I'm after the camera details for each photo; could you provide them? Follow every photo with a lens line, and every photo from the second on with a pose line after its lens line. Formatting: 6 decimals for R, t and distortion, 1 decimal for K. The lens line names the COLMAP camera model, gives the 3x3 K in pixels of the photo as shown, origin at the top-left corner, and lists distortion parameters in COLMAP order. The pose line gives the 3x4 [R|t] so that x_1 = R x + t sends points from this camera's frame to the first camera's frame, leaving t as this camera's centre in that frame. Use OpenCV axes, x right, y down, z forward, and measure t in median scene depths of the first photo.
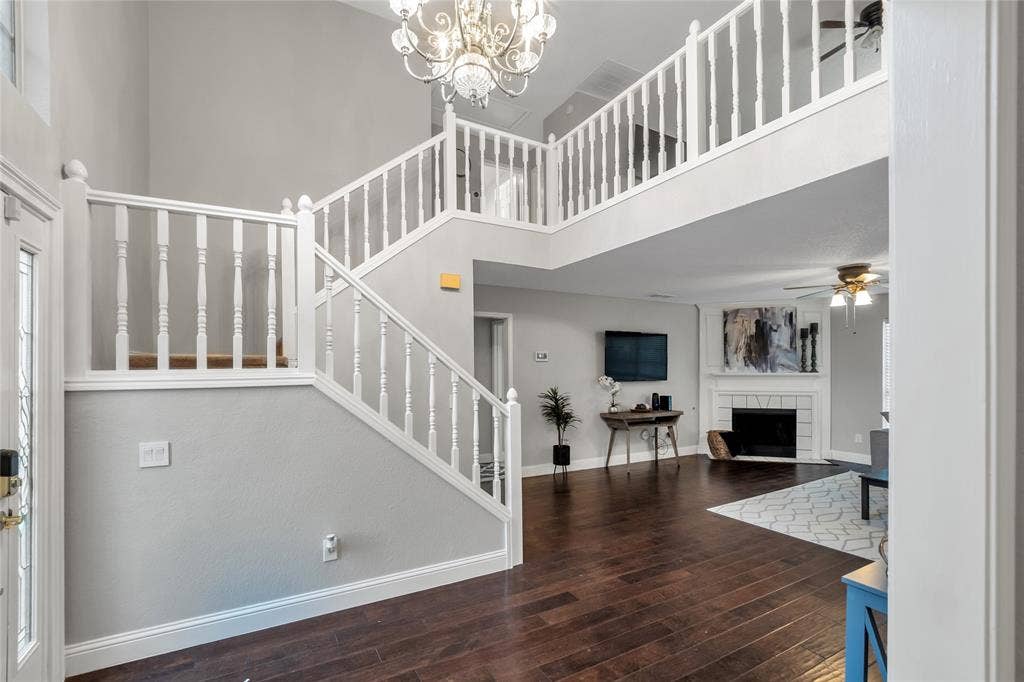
lens RADIAL K [[453.4, 0, 510.8], [0, 453.4, 369.0], [0, 0, 1]] dist [-0.000131, -0.000101]
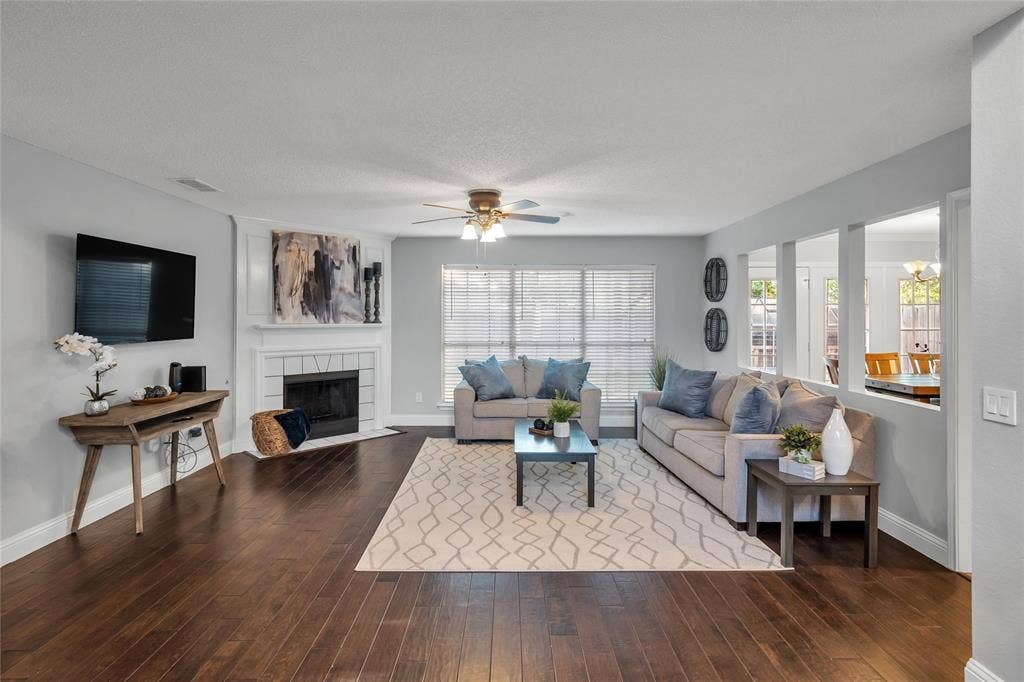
lens RADIAL K [[521.0, 0, 513.2], [0, 521.0, 315.7], [0, 0, 1]] dist [0.000381, 0.000332]
pose [[0.505619, 0.005834, 0.862737, -0.016241], [-0.001011, 0.999980, -0.006170, 0.000062], [-0.862756, 0.002248, 0.505615, 0.314536]]
